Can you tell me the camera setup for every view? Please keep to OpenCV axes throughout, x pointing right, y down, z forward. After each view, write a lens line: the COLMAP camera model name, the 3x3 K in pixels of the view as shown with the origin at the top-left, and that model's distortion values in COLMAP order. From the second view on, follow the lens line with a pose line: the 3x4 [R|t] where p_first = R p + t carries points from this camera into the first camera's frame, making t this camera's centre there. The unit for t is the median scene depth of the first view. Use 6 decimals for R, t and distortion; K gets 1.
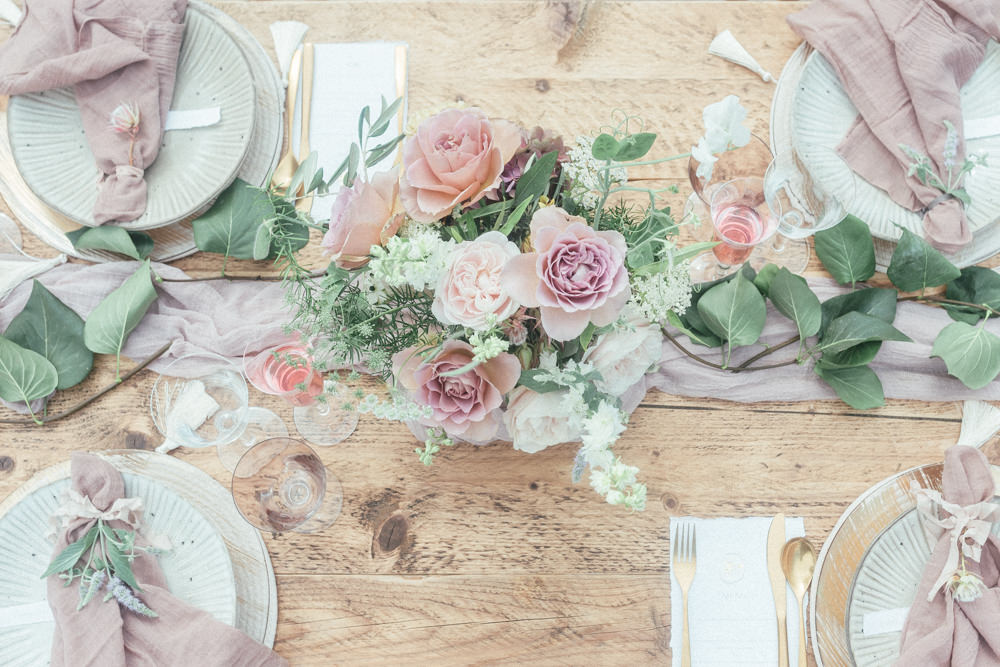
lens RADIAL K [[1176.4, 0, 499.9], [0, 1176.4, 334.7], [0, 0, 1]] dist [0.006577, 0.000000]
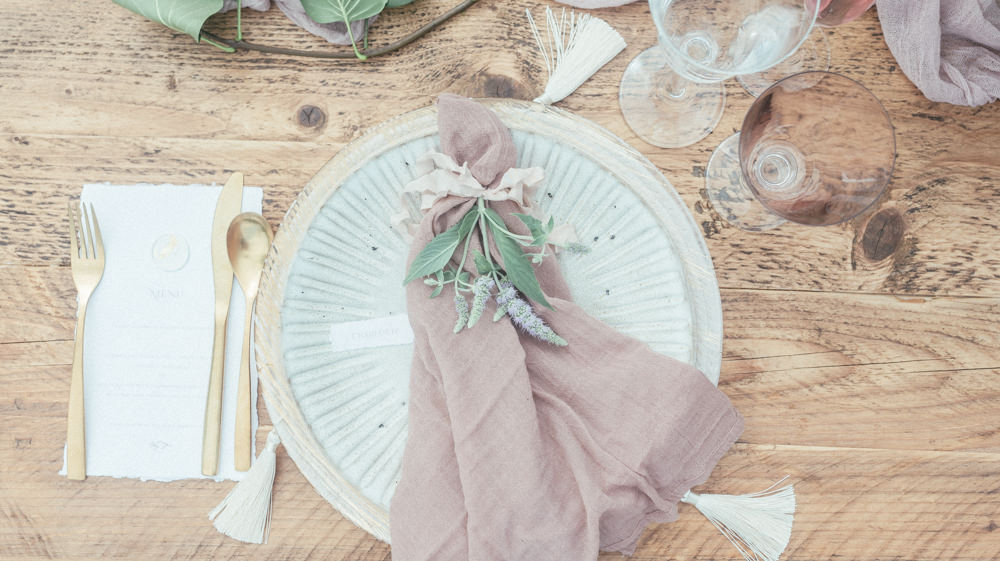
lens RADIAL K [[1044.7, 0, 499.8], [0, 1044.7, 279.4], [0, 0, 1]] dist [-0.011709, 0.000000]
pose [[0.998182, 0.034121, -0.049676, -0.283033], [-0.023189, 0.978277, 0.206000, 0.075827], [0.055626, -0.204474, 0.977290, 0.397789]]
